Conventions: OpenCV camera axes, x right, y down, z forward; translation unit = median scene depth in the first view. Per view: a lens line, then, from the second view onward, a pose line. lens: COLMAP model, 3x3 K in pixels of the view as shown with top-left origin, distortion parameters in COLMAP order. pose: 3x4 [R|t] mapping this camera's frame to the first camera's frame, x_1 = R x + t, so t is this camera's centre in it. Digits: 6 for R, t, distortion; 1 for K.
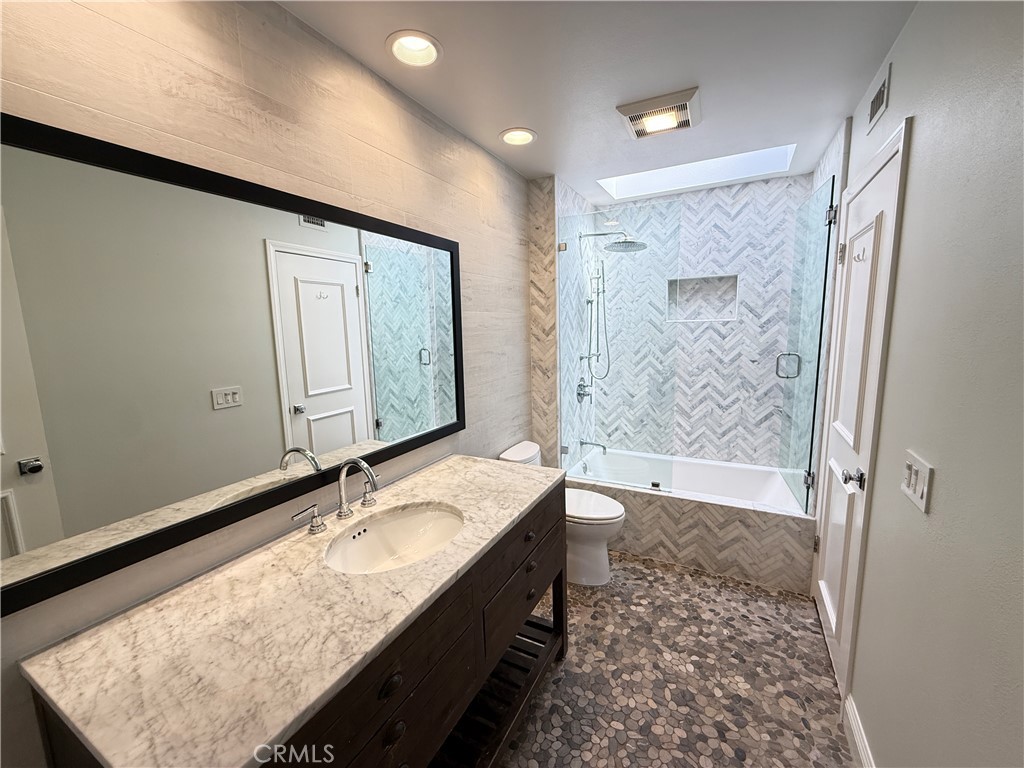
lens RADIAL K [[409.5, 0, 513.0], [0, 409.5, 383.5], [0, 0, 1]] dist [0.001627, 0.000322]
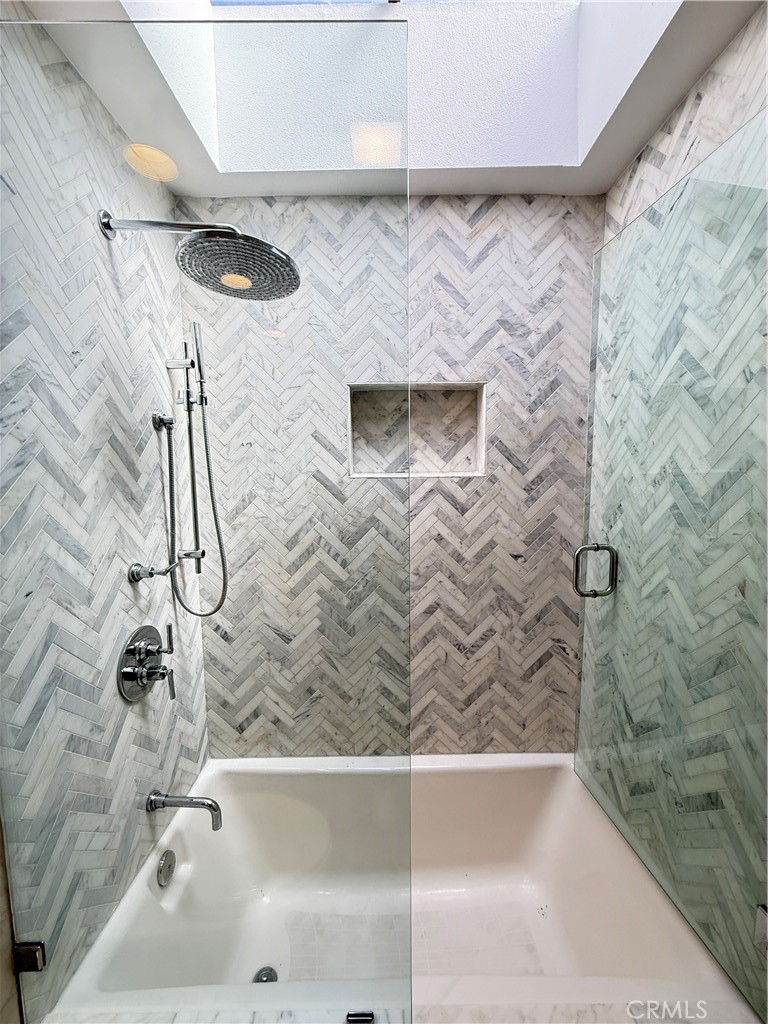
lens RADIAL K [[409.5, 0, 384.4], [0, 409.5, 513.0], [0, 0, 1]] dist [0.001627, 0.000322]
pose [[0.882659, -0.031780, 0.468939, 0.195387], [0.054426, 0.997911, -0.034813, -0.094365], [-0.466852, 0.056251, 0.882544, 0.593407]]
